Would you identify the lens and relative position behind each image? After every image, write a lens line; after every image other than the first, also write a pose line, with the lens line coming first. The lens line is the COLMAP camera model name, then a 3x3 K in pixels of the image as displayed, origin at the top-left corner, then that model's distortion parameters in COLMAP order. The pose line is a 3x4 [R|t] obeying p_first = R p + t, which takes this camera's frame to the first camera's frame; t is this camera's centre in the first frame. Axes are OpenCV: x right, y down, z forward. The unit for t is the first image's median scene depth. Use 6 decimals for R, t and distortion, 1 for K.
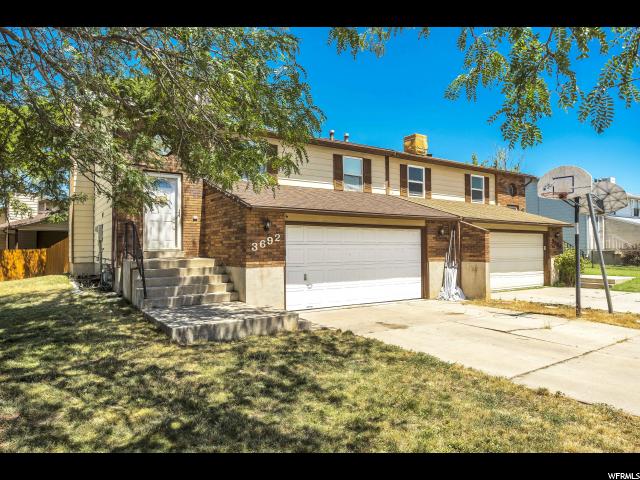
lens RADIAL K [[414.4, 0, 323.2], [0, 414.4, 238.3], [0, 0, 1]] dist [0.012990, -0.002260]
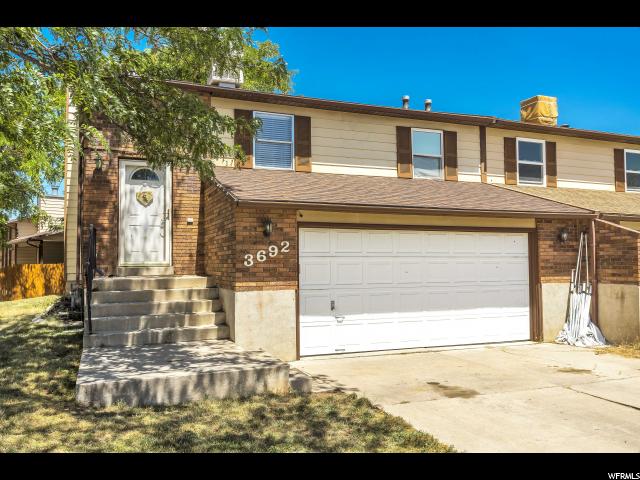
lens RADIAL K [[512.4, 0, 320.2], [0, 512.4, 247.3], [0, 0, 1]] dist [0.021057, -0.038112]
pose [[0.974706, -0.008097, -0.223344, 0.113039], [0.006676, 0.999952, -0.007118, 0.005079], [0.223391, 0.005447, 0.974714, 0.174157]]
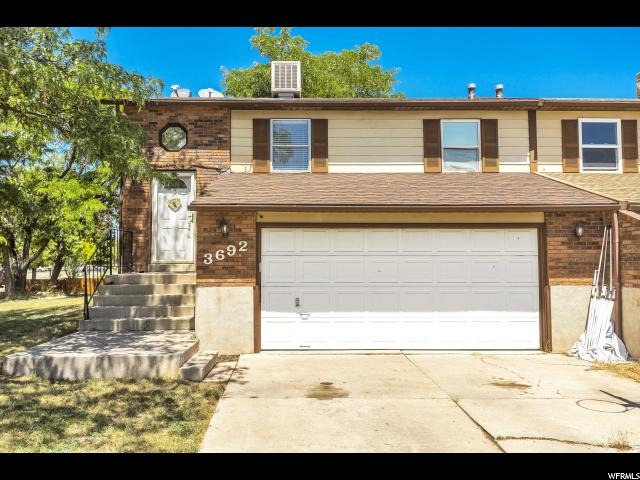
lens RADIAL K [[512.4, 0, 332.7], [0, 512.4, 235.2], [0, 0, 1]] dist [0.021057, -0.038112]
pose [[0.838193, -0.023497, -0.544867, 0.438429], [0.011039, 0.999598, -0.026125, 0.003867], [0.545262, 0.015883, 0.838115, 0.289612]]
